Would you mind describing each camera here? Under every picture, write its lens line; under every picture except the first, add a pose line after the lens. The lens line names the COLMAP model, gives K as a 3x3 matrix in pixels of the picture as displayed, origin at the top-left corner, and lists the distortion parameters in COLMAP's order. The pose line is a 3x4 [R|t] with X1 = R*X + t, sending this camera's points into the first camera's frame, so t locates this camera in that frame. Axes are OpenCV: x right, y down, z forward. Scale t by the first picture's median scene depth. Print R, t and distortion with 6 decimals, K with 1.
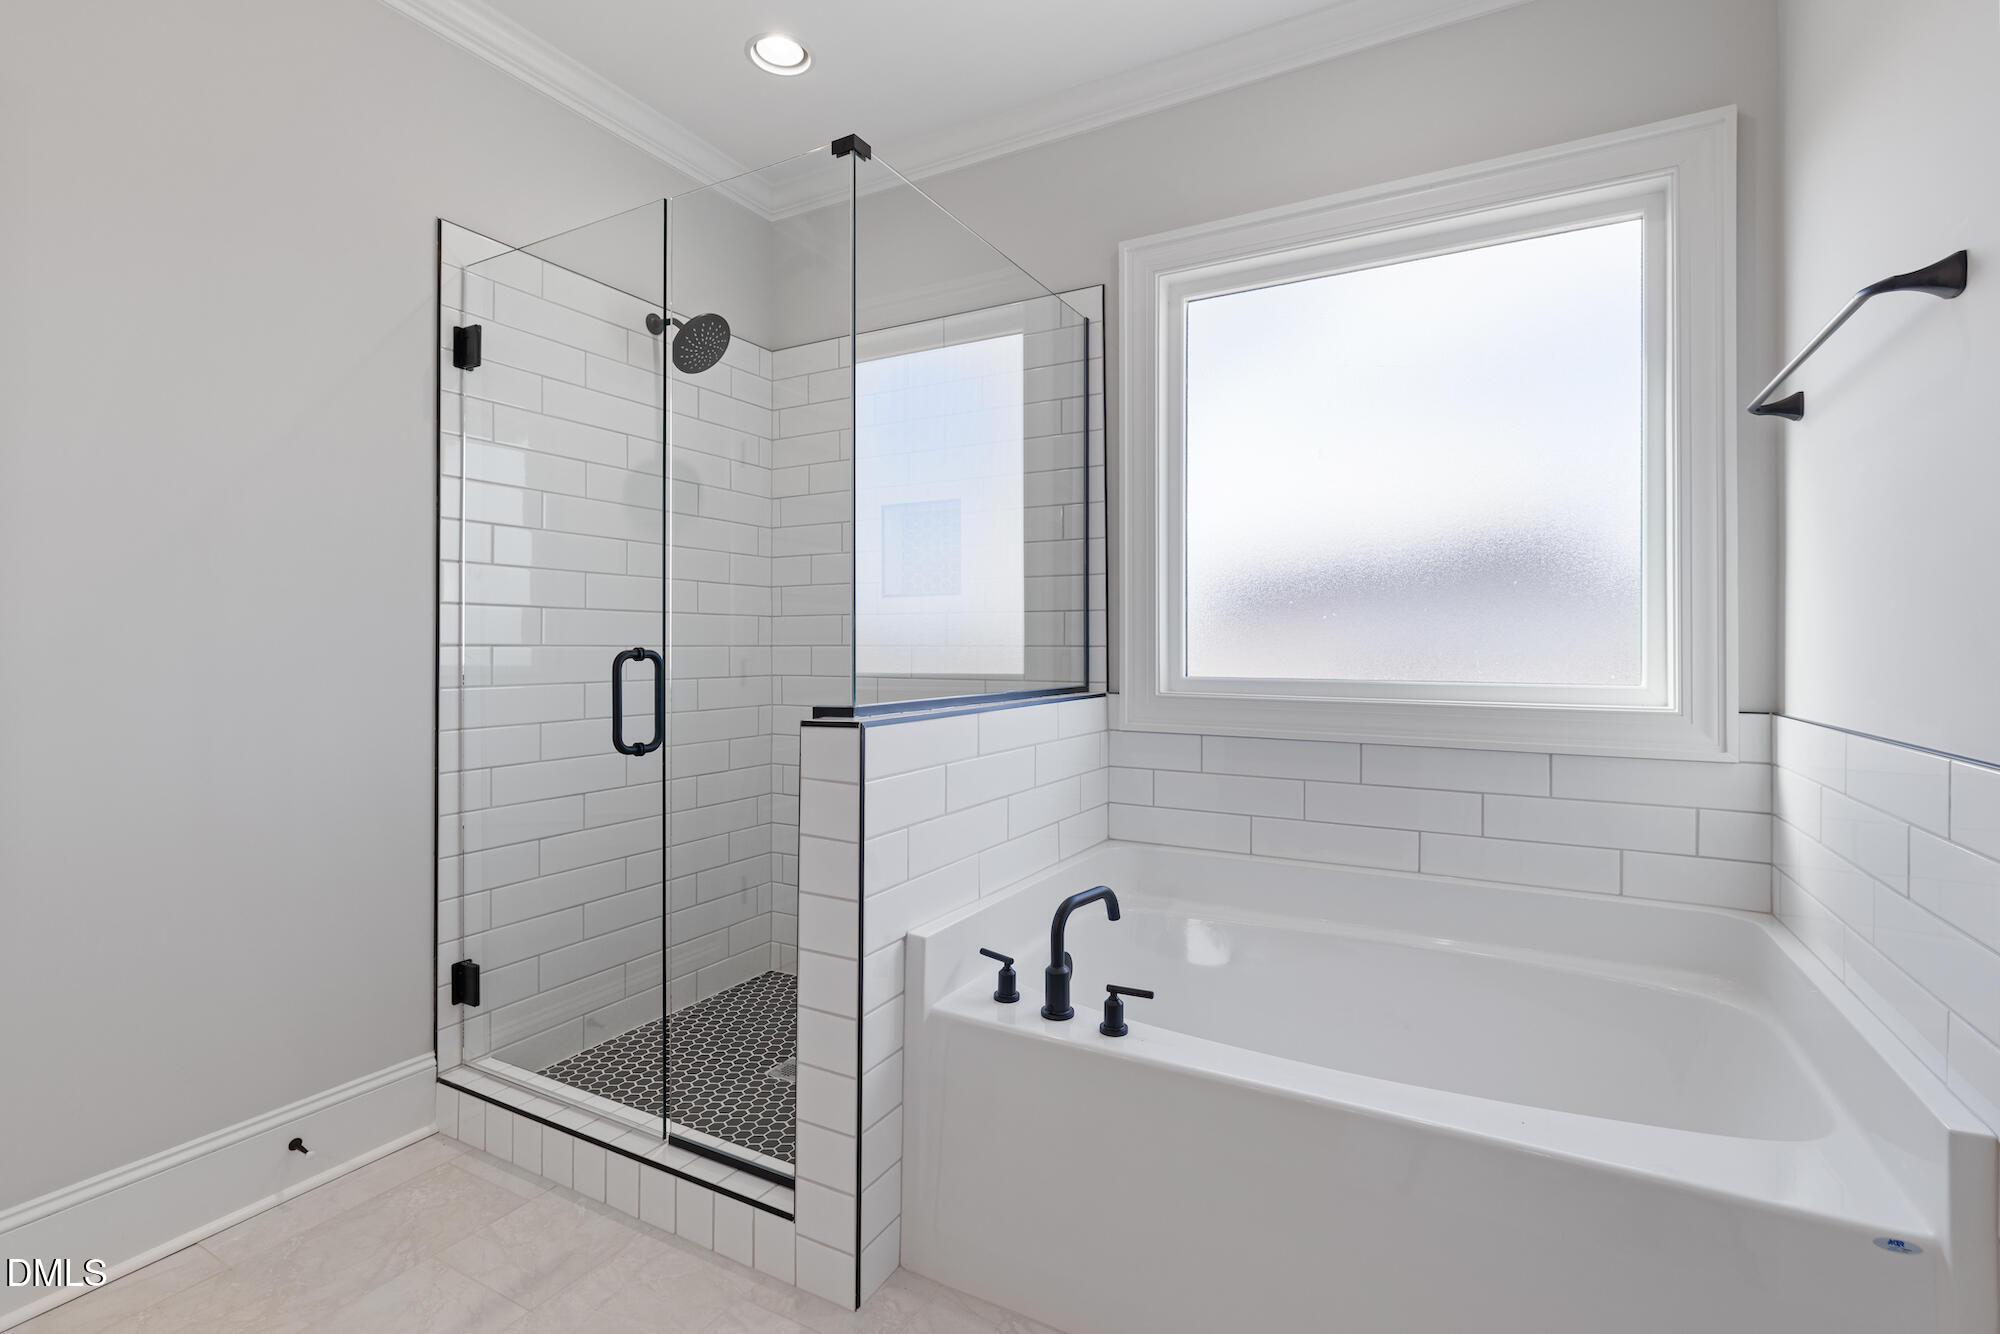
lens RADIAL K [[916.9, 0, 998.3], [0, 916.9, 646.8], [0, 0, 1]] dist [0.001276, -0.000386]
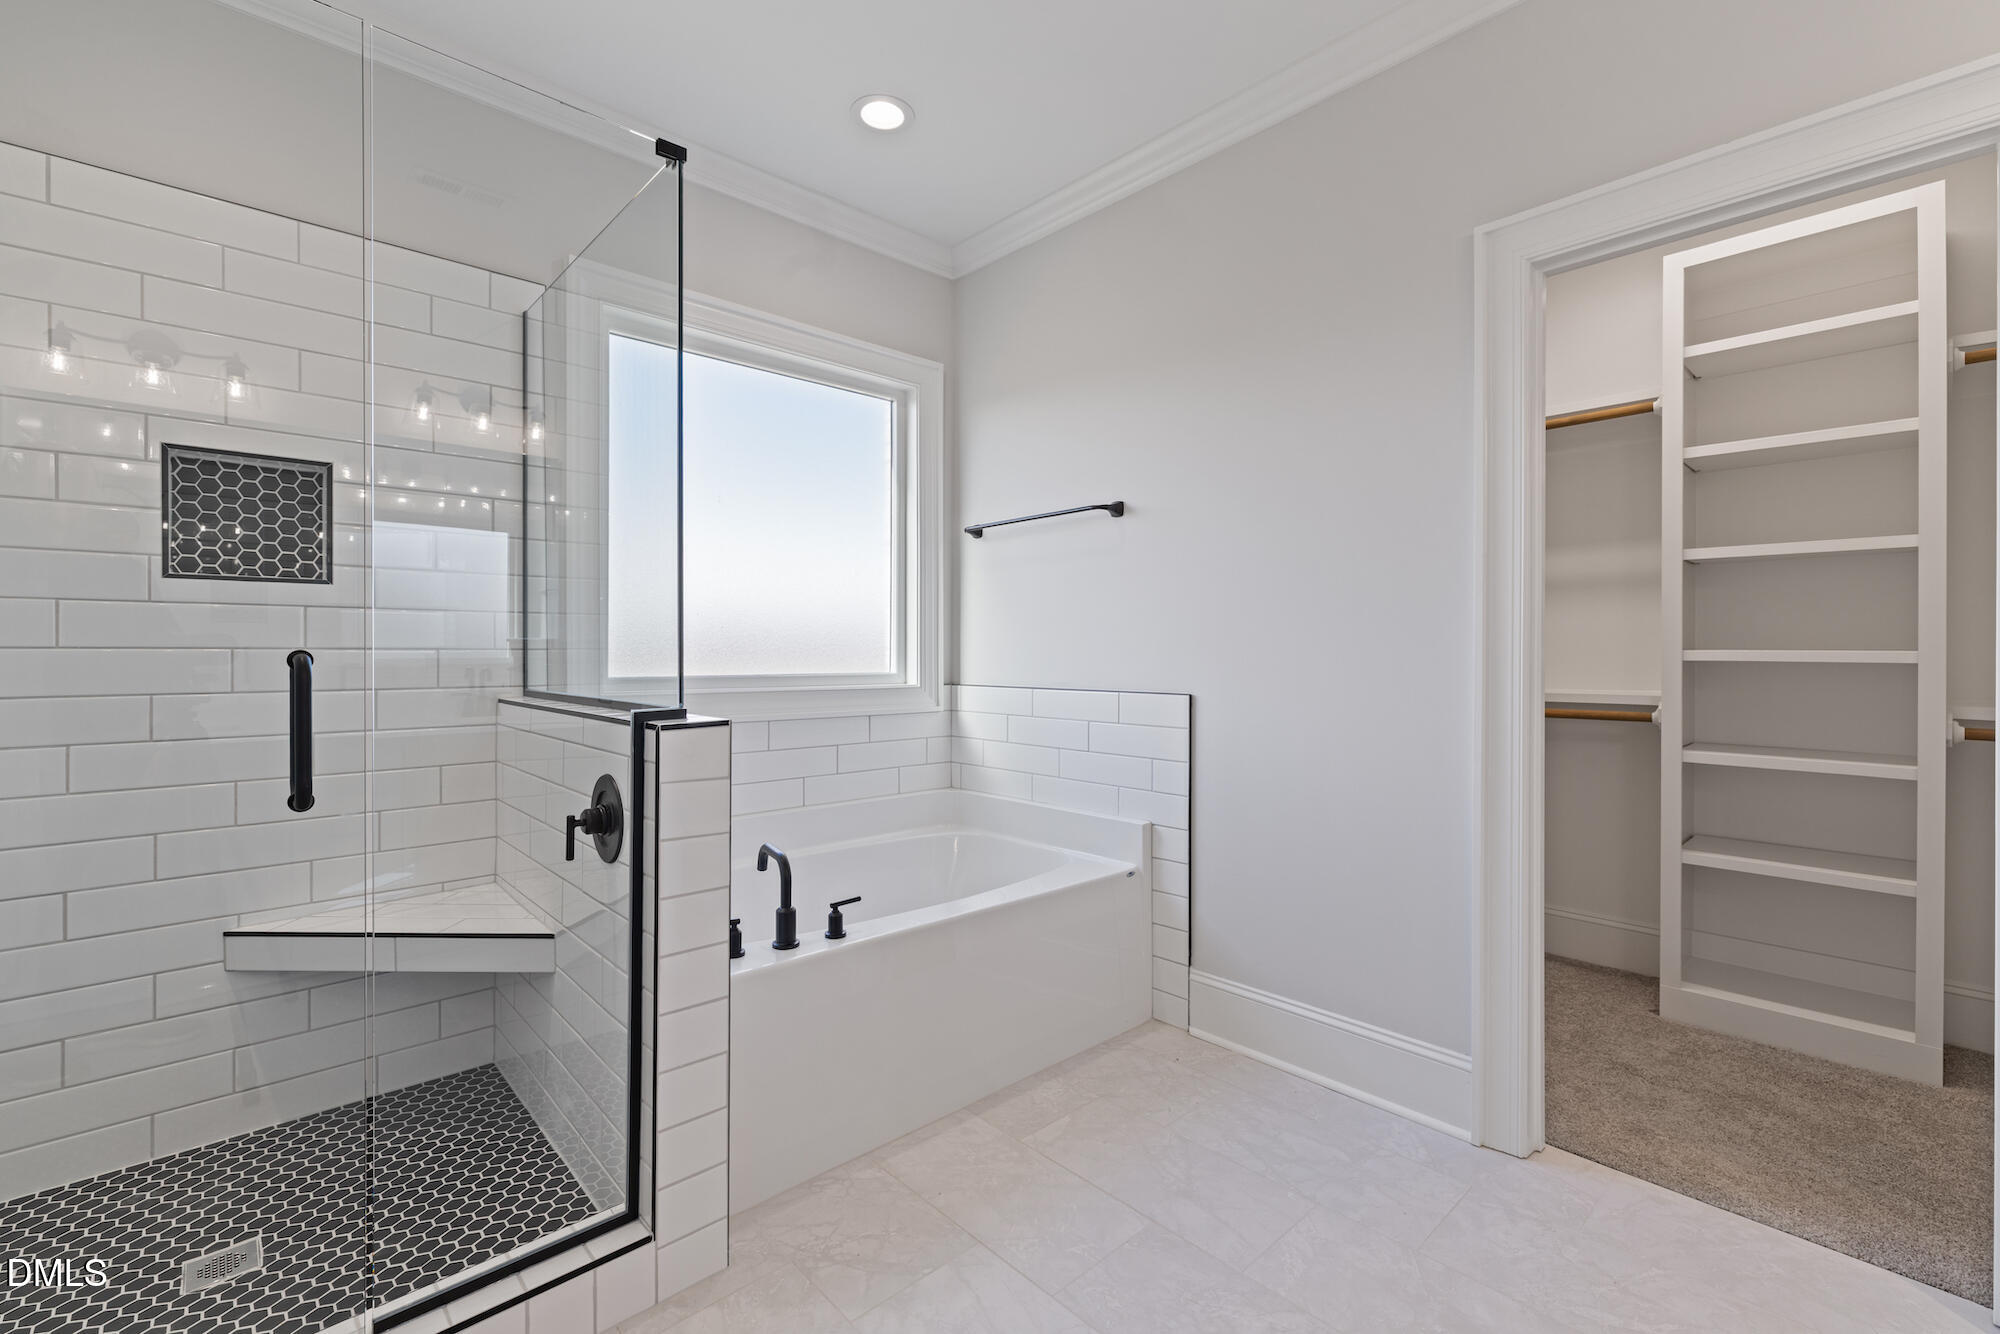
lens RADIAL K [[870.6, 0, 995.3], [0, 870.6, 662.5], [0, 0, 1]] dist [0.004859, 0.000233]
pose [[0.318392, -0.015448, 0.947833, -0.908464], [0.000398, 0.999869, 0.016163, -0.003195], [-0.947959, -0.004769, 0.318357, 0.334128]]
